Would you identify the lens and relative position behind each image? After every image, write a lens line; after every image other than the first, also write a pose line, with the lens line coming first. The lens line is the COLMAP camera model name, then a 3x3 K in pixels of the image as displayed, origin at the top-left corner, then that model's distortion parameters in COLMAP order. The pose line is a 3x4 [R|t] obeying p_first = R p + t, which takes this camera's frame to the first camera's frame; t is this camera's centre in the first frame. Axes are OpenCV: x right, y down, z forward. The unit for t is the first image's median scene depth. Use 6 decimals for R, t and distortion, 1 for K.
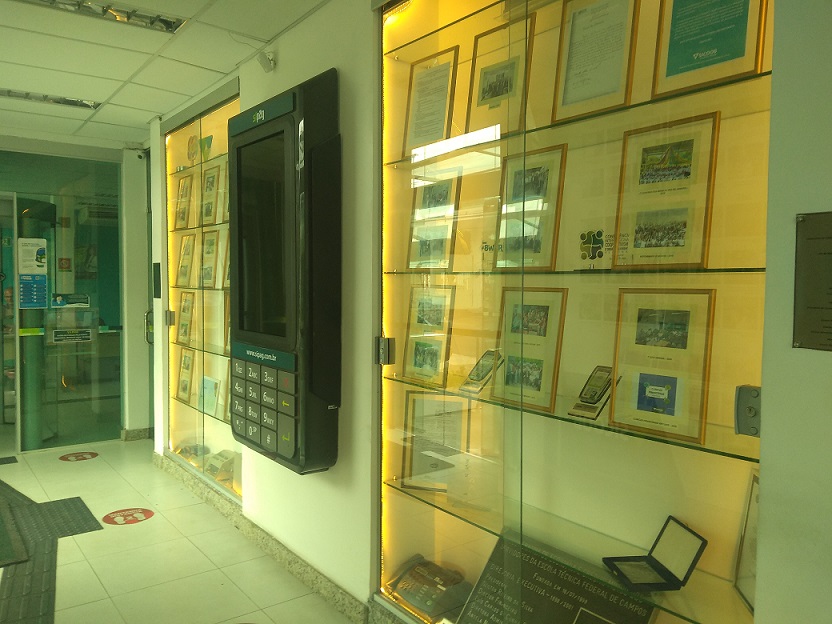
lens RADIAL K [[678.7, 0, 416.0], [0, 678.7, 312.0], [0, 0, 1]] dist [0.135448, -0.250471]
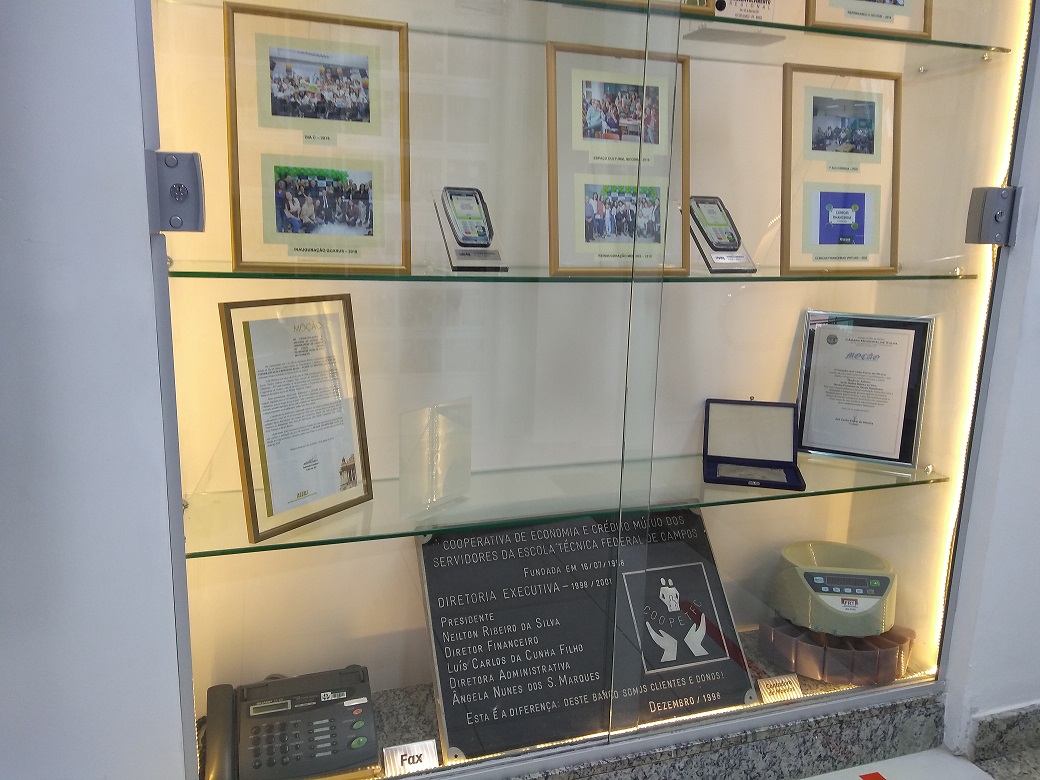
lens RADIAL K [[848.4, 0, 520.0], [0, 848.4, 390.0], [0, 0, 1]] dist [0.135448, -0.250471]
pose [[0.282146, -0.199740, 0.938348, -0.628833], [0.020504, 0.979119, 0.202253, 0.102229], [-0.959152, -0.037825, 0.280350, 1.036764]]
